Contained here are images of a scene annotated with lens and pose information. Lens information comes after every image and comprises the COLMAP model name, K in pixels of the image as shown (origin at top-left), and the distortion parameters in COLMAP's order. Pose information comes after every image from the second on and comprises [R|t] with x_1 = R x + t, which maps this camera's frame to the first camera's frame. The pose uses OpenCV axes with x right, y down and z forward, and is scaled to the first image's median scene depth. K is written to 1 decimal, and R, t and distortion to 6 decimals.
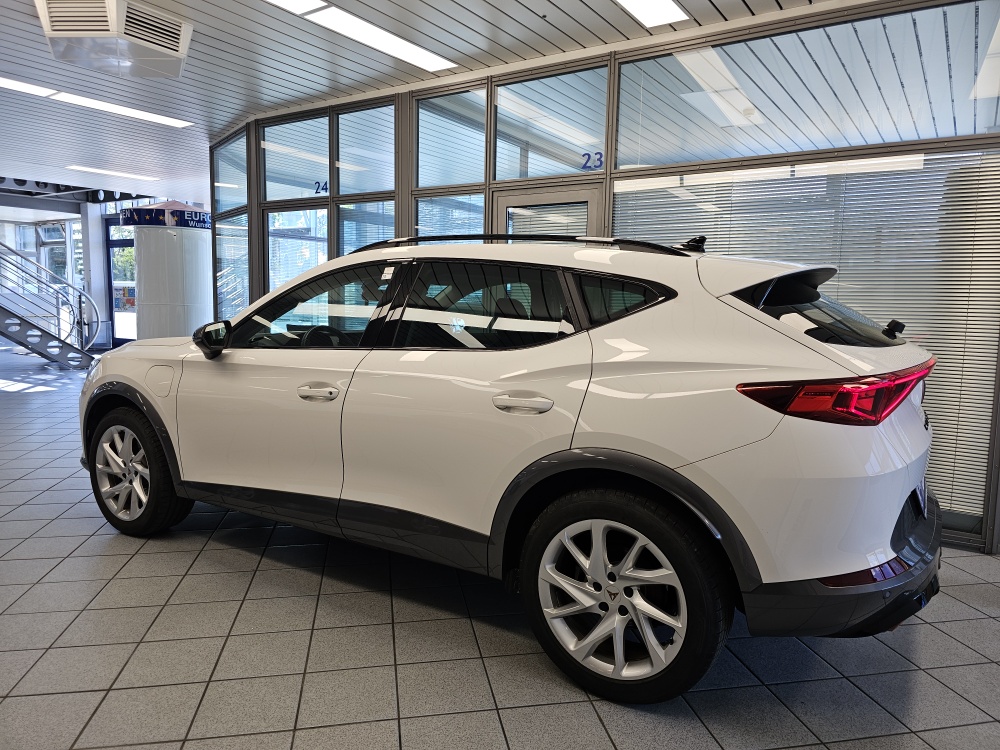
lens RADIAL K [[688.9, 0, 531.7], [0, 688.9, 352.7], [0, 0, 1]] dist [0.041533, -0.052078]
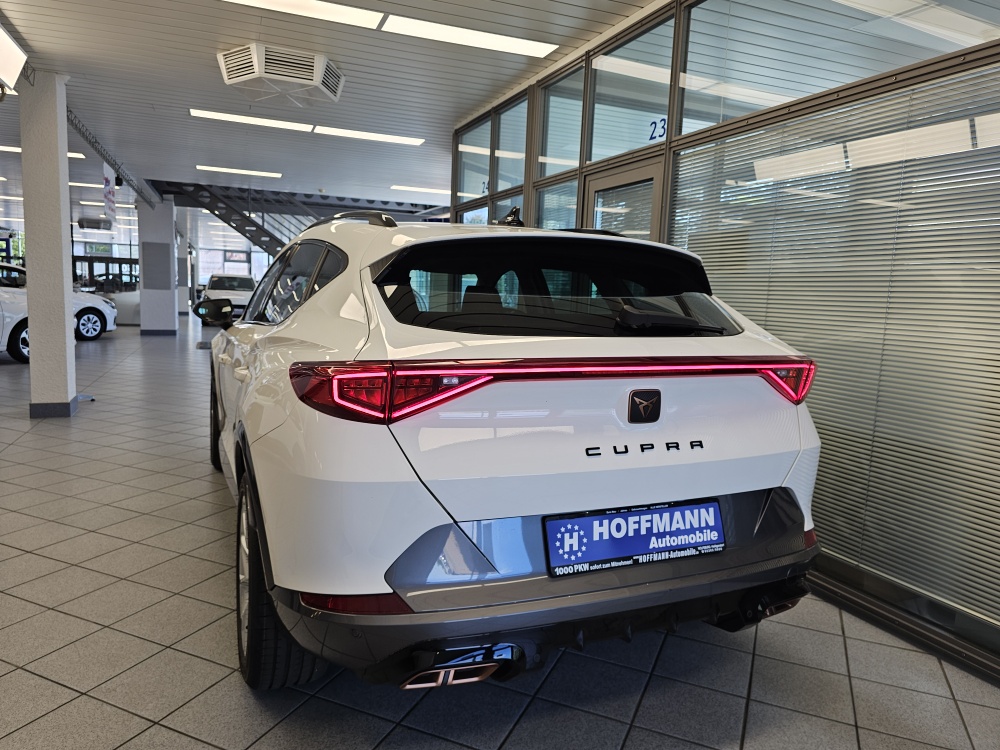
lens RADIAL K [[688.9, 0, 503.1], [0, 688.9, 365.7], [0, 0, 1]] dist [0.041533, -0.052078]
pose [[0.811621, 0.075483, -0.579287, 0.412015], [-0.071930, 0.996984, 0.029131, 0.002448], [0.579739, 0.018025, 0.814603, 0.178882]]
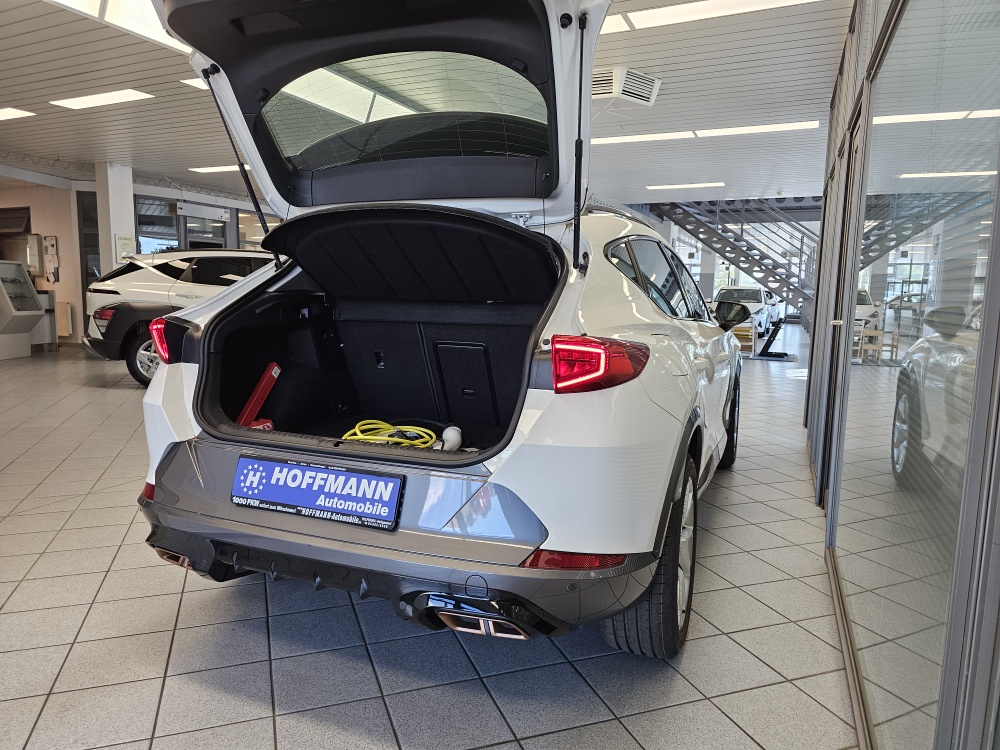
lens RADIAL K [[688.9, 0, 500.3], [0, 688.9, 369.6], [0, 0, 1]] dist [0.041533, -0.052078]
pose [[0.122944, 0.094617, -0.987893, 0.645873], [-0.095678, 0.991938, 0.083097, -0.010716], [0.987791, 0.084303, 0.131006, 0.557897]]
